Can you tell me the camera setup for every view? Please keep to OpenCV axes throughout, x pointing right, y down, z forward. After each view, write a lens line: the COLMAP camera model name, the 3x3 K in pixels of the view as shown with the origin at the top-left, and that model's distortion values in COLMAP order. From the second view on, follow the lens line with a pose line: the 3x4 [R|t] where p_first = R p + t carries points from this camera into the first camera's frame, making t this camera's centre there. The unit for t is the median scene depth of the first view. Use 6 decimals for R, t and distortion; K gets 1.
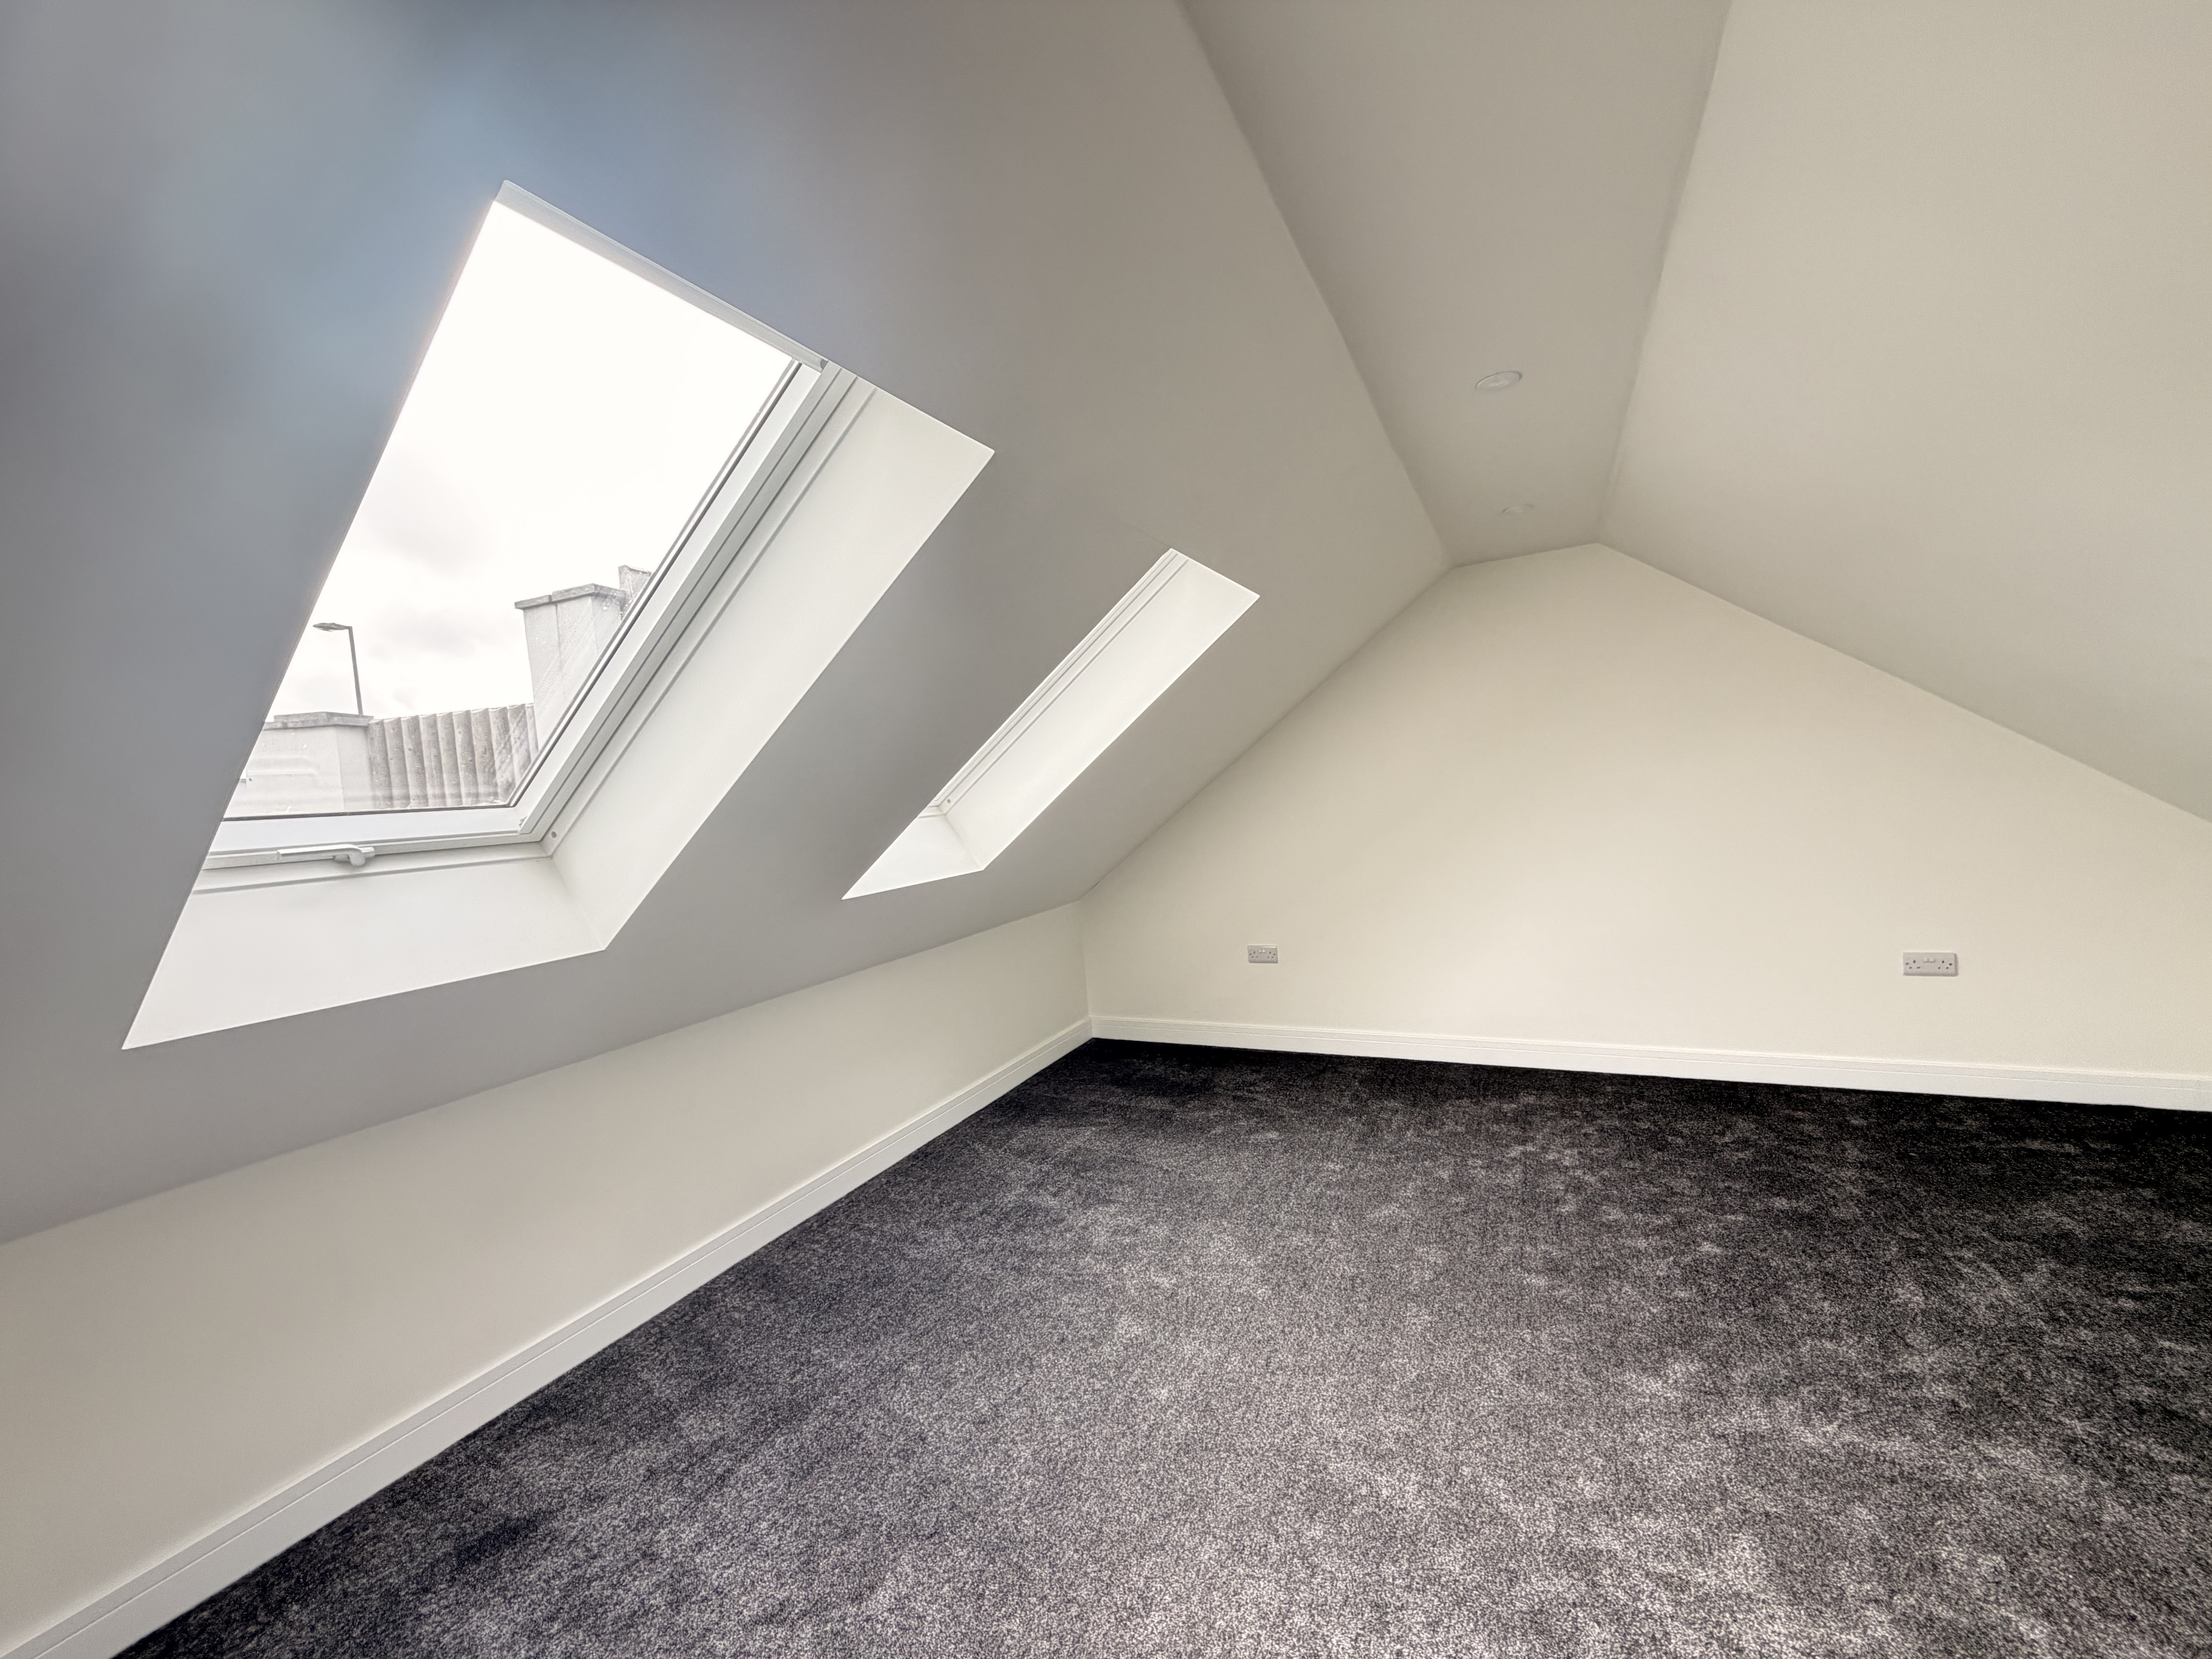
lens RADIAL K [[884.2, 0, 1092.2], [0, 884.2, 845.7], [0, 0, 1]] dist [-0.000186, 0.000417]
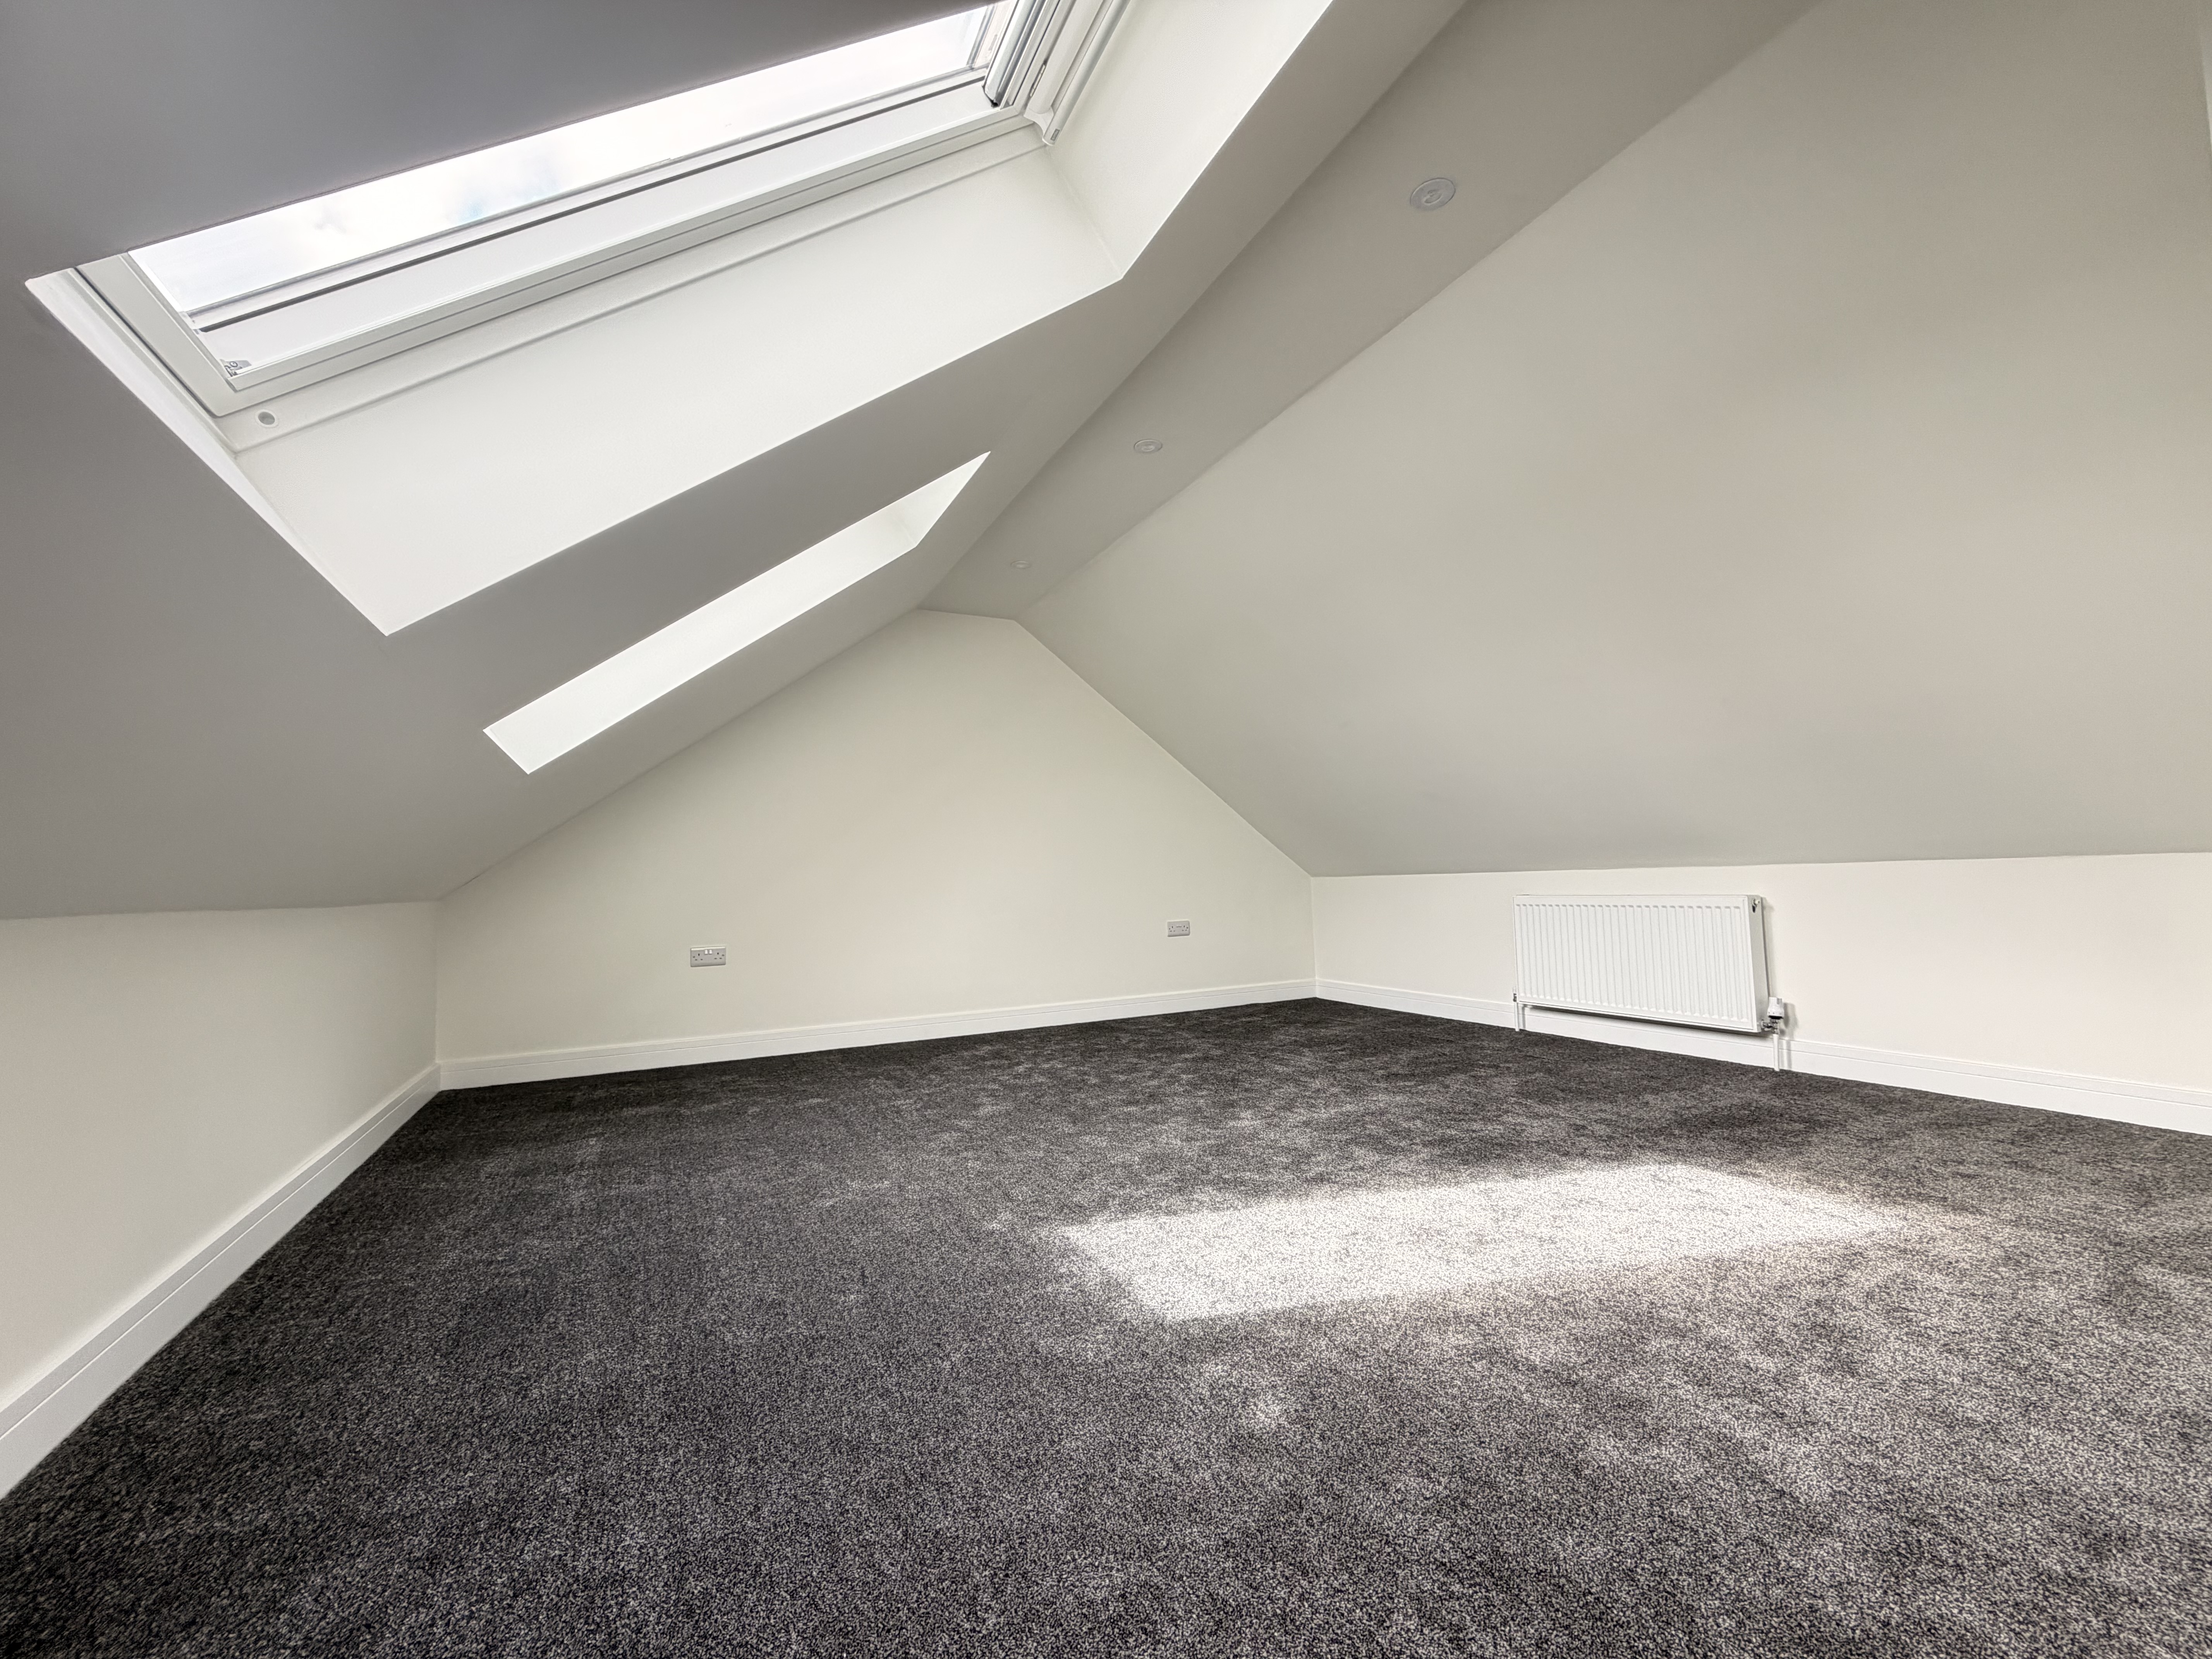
lens RADIAL K [[884.2, 0, 1096.9], [0, 884.2, 833.7], [0, 0, 1]] dist [-0.000186, 0.000417]
pose [[0.589174, 0.111425, 0.800286, -0.770067], [0.032355, 0.986398, -0.161157, 0.380068], [-0.807358, 0.120843, 0.577555, 0.304441]]
